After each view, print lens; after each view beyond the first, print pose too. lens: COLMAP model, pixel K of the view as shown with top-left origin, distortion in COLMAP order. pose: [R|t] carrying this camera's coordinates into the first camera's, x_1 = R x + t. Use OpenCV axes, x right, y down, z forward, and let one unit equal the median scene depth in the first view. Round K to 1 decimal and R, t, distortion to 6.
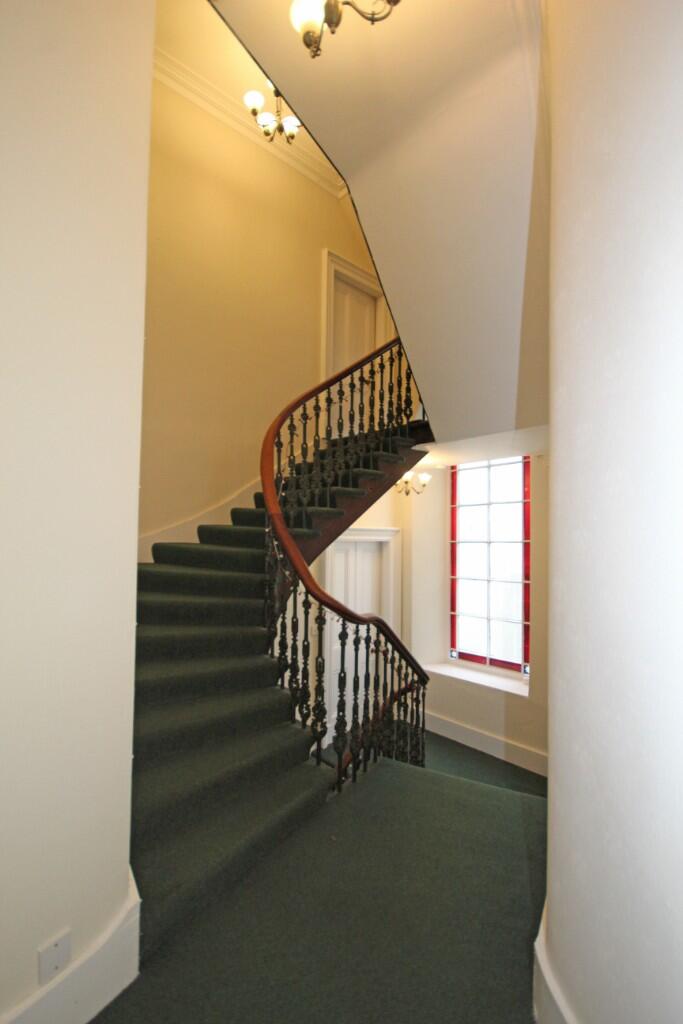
lens RADIAL K [[474.6, 0, 343.4], [0, 474.6, 519.2], [0, 0, 1]] dist [0.000231, -0.001862]
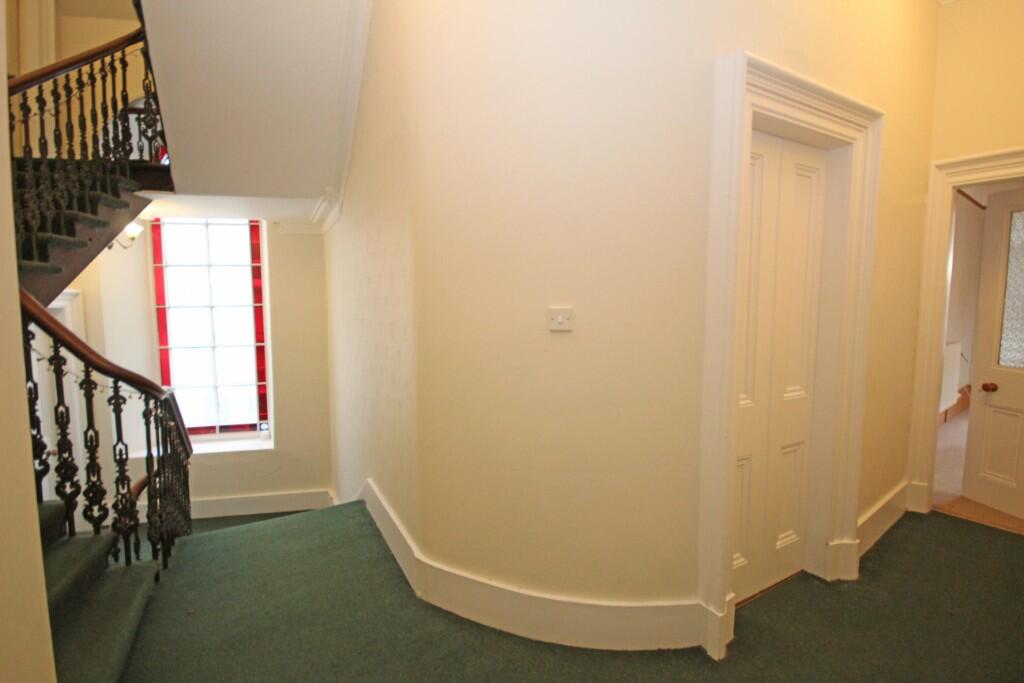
lens RADIAL K [[474.6, 0, 513.7], [0, 474.6, 337.4], [0, 0, 1]] dist [0.000231, -0.001862]
pose [[0.526623, -0.071977, 0.847047, -0.236791], [-0.022791, 0.994856, 0.098707, 0.003744], [-0.849794, -0.071286, 0.522273, -0.008912]]
